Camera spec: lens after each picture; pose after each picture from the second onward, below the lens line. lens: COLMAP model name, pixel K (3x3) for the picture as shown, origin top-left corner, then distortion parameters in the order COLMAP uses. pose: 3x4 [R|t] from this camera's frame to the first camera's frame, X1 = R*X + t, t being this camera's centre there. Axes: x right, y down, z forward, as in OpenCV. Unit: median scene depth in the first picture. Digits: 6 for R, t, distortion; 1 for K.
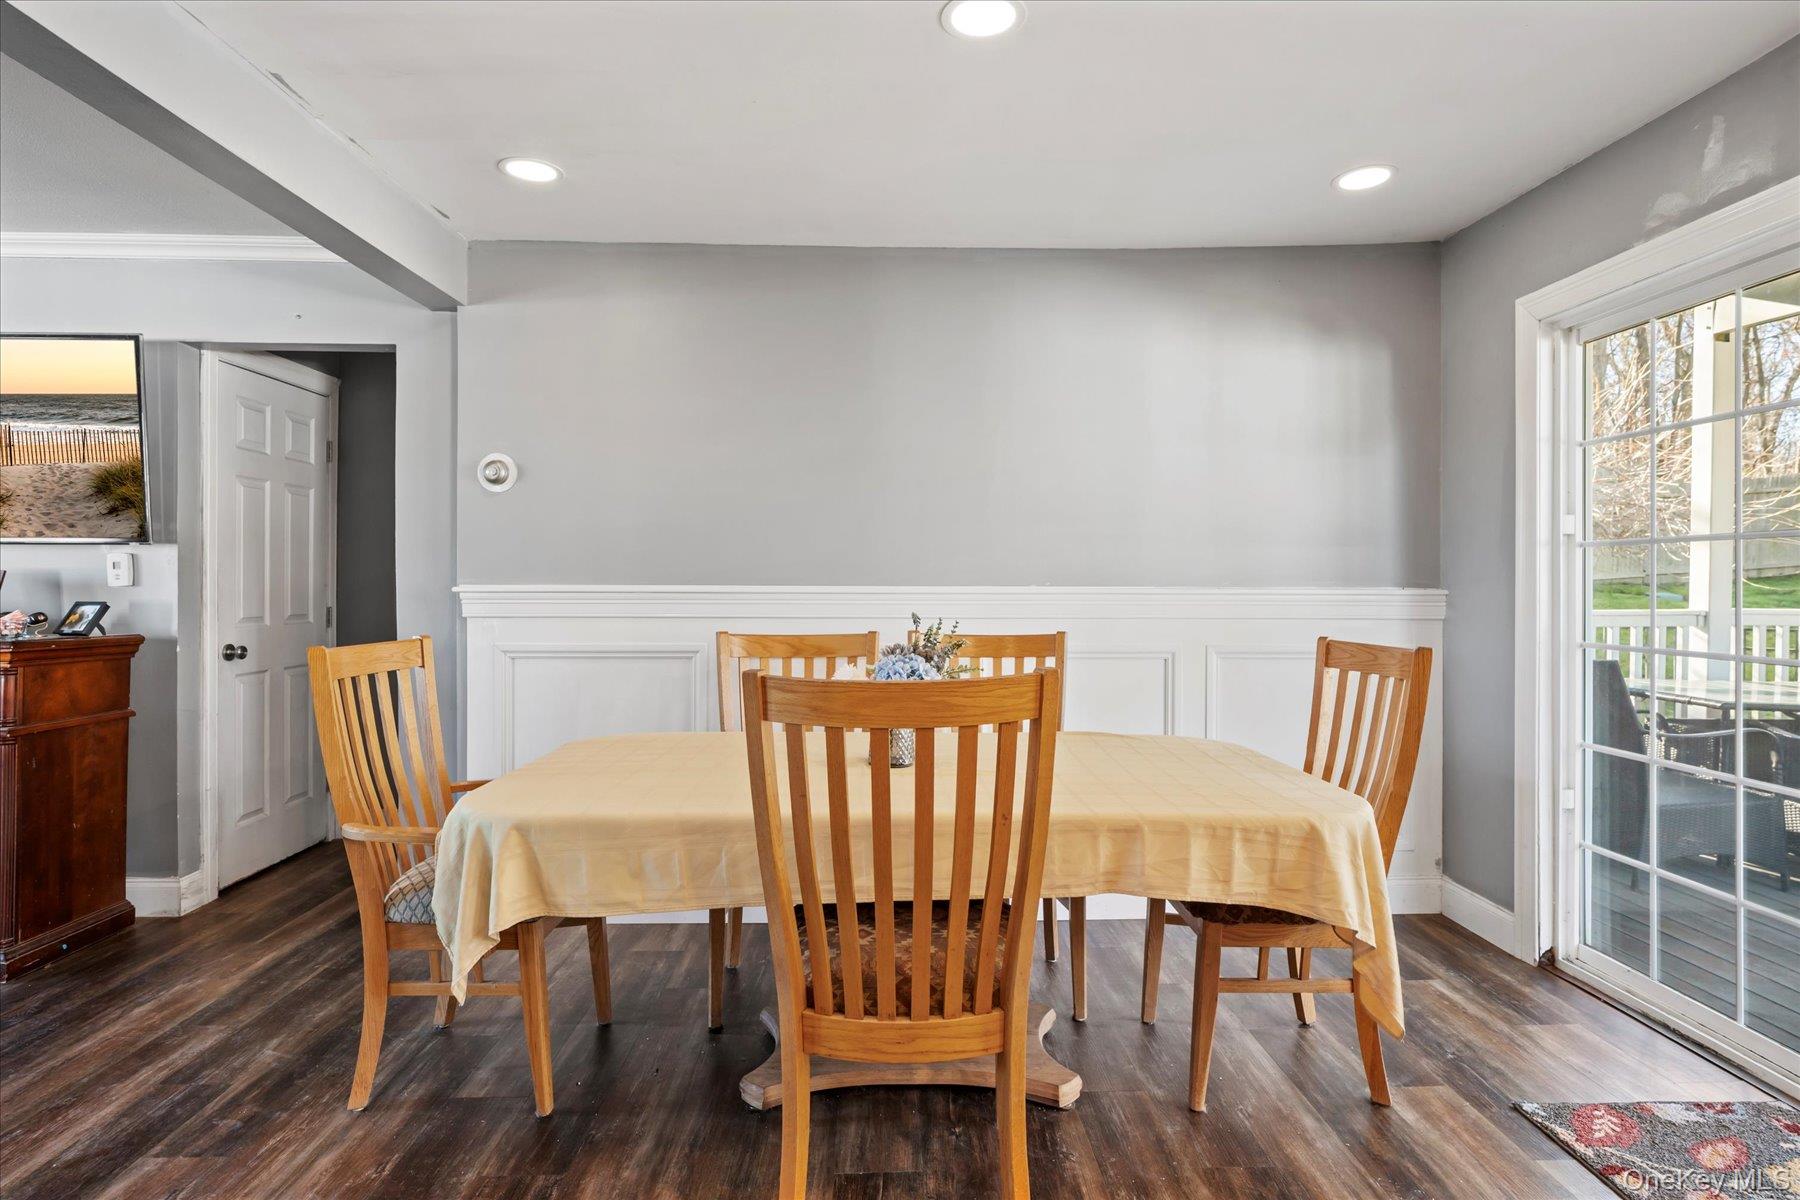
lens RADIAL K [[946.2, 0, 900.9], [0, 946.2, 589.6], [0, 0, 1]] dist [-0.005995, -0.001746]
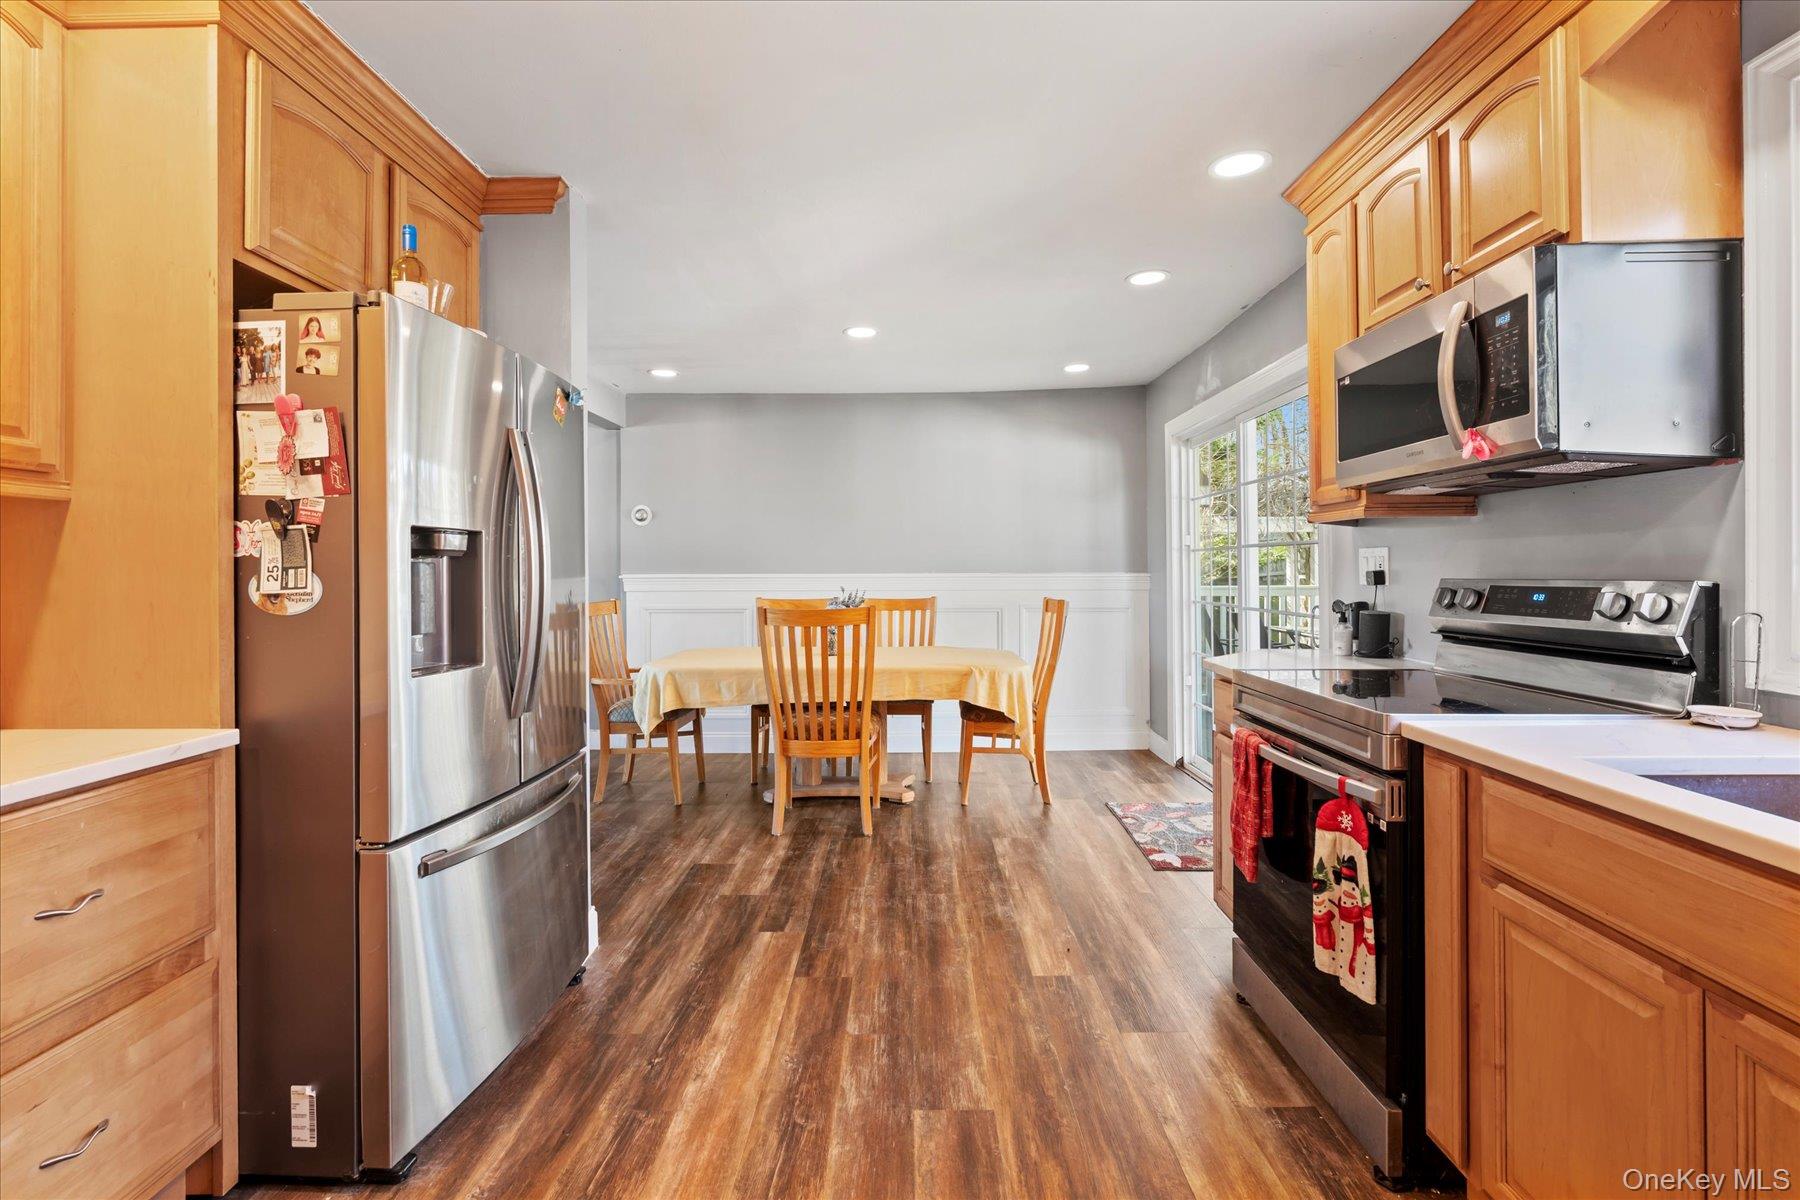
lens RADIAL K [[814.5, 0, 907.1], [0, 814.5, 567.1], [0, 0, 1]] dist [-0.001247, -0.000108]
pose [[0.999417, -0.007077, -0.033392, 0.174967], [0.006760, 0.999931, -0.009605, -0.001000], [0.033458, 0.009374, 0.999396, -0.676382]]
